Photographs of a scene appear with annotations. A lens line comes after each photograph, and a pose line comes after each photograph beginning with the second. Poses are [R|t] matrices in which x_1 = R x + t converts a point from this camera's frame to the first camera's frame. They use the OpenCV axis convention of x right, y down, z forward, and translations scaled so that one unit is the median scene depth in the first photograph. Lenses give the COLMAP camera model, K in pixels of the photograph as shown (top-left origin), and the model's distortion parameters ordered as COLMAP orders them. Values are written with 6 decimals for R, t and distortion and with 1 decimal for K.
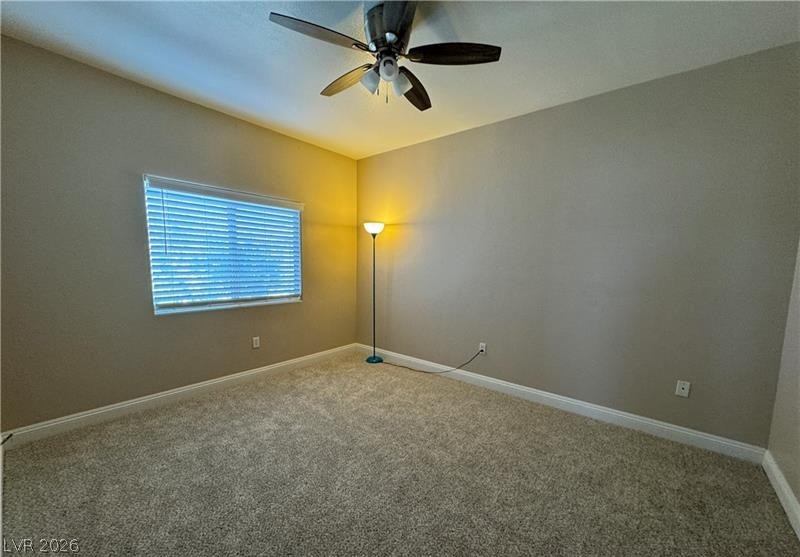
lens RADIAL K [[318.6, 0, 401.1], [0, 318.6, 299.4], [0, 0, 1]] dist [-0.000048, 0.000059]
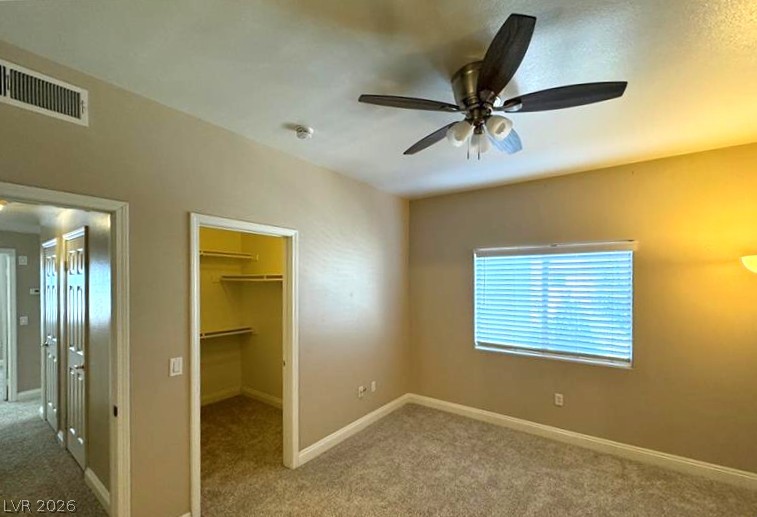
lens RADIAL K [[319.2, 0, 382.2], [0, 319.2, 283.8], [0, 0, 1]] dist [-0.000630, -0.000054]
pose [[0.059009, -0.016883, -0.998115, 0.472133], [-0.119882, 0.992501, -0.023876, -0.122426], [0.991033, 0.121065, 0.056543, 0.411228]]
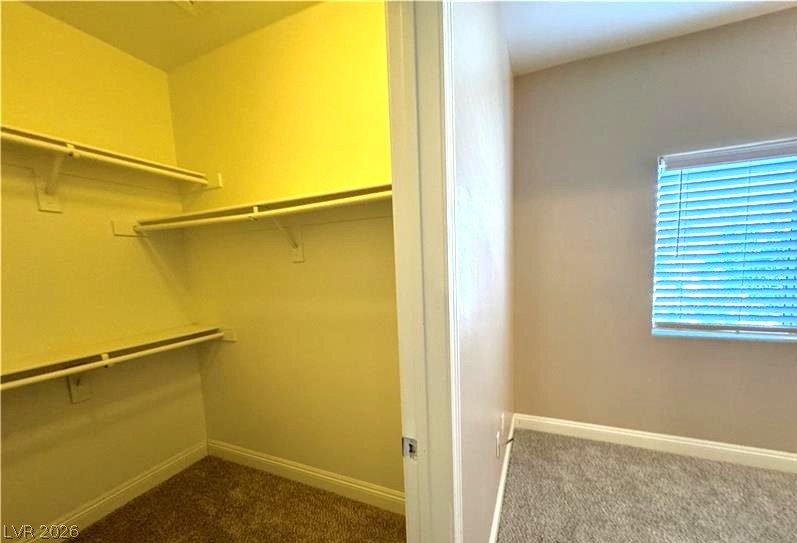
lens RADIAL K [[318.3, 0, 400.7], [0, 318.3, 300.4], [0, 0, 1]] dist [-0.000442, -0.000111]
pose [[0.262885, 0.074802, -0.961923, -0.152657], [-0.070507, 0.995814, 0.058168, -0.031498], [0.962248, 0.052531, 0.267058, 0.152716]]
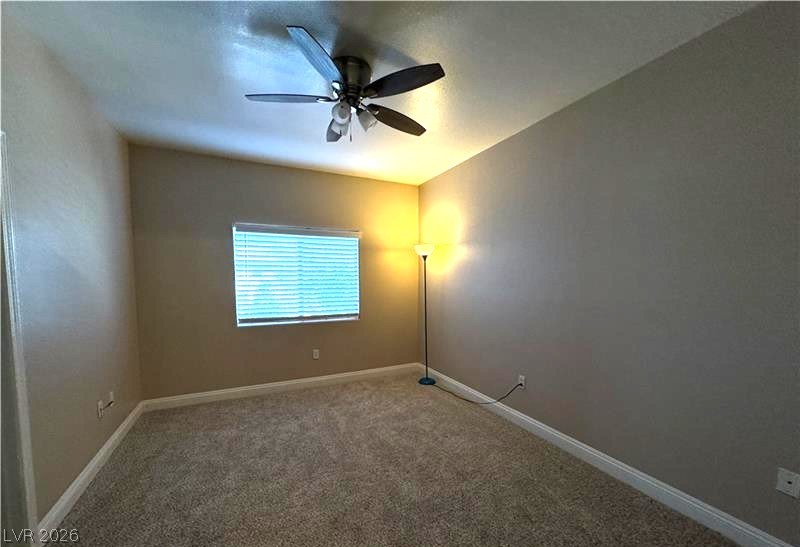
lens RADIAL K [[318.4, 0, 400.2], [0, 318.4, 298.4], [0, 0, 1]] dist [0.000093, 0.000131]
pose [[0.908953, 0.005794, -0.416858, 0.319697], [-0.029985, 0.998222, -0.051509, -0.017942], [0.415818, 0.059319, 0.907511, 0.066214]]
